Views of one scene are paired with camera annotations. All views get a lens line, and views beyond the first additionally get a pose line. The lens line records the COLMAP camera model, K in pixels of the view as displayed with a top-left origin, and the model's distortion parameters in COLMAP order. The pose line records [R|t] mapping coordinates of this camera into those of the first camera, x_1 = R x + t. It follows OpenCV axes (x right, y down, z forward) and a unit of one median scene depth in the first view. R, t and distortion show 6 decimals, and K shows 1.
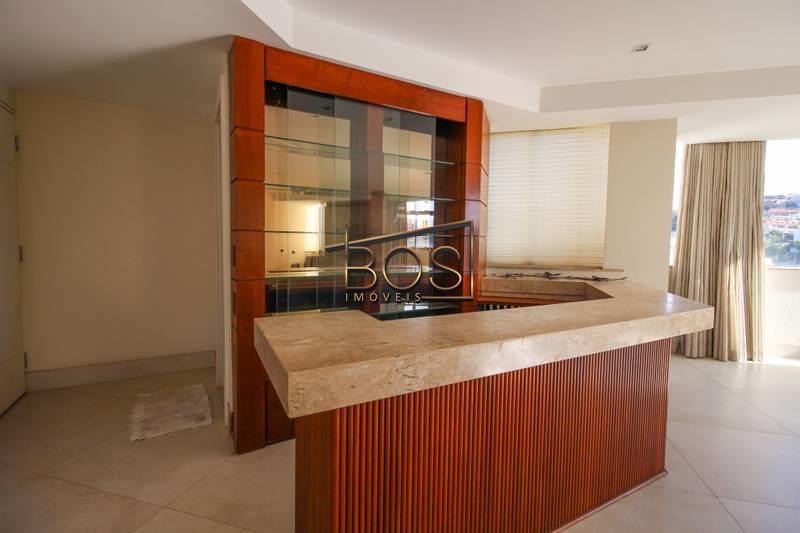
lens RADIAL K [[369.2, 0, 402.1], [0, 369.2, 264.0], [0, 0, 1]] dist [0.029755, -0.018085]
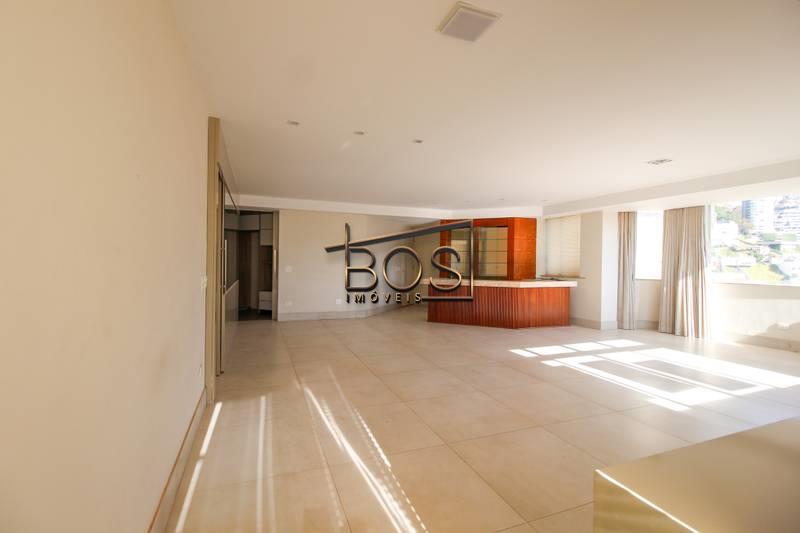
lens RADIAL K [[369.2, 0, 402.1], [0, 369.2, 264.0], [0, 0, 1]] dist [0.029755, -0.018085]
pose [[0.594191, -0.003557, -0.804316, 1.846008], [-0.052273, 0.997705, -0.043029, 0.090676], [0.802624, 0.067612, 0.592642, -1.288714]]
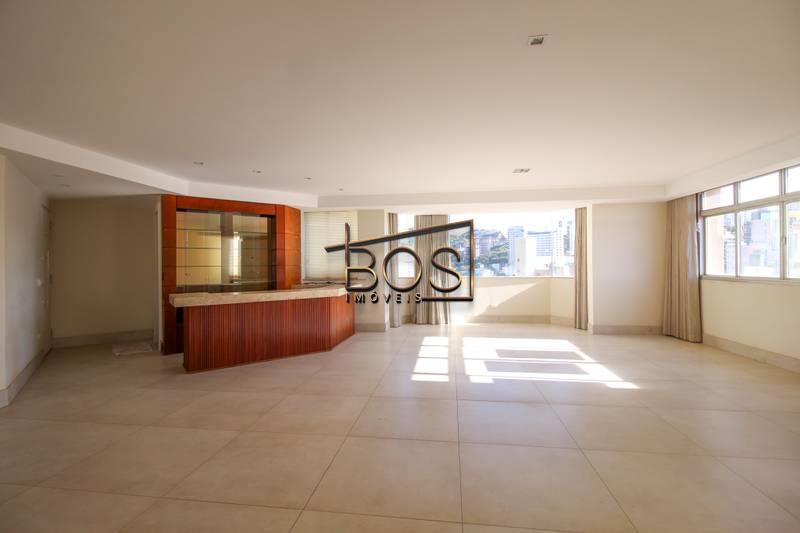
lens RADIAL K [[369.2, 0, 402.1], [0, 369.2, 264.0], [0, 0, 1]] dist [0.029755, -0.018085]
pose [[0.990579, -0.021825, 0.135191, 0.547605], [0.029675, 0.997971, -0.056323, 0.054646], [-0.133687, 0.059805, 0.989217, -1.160175]]
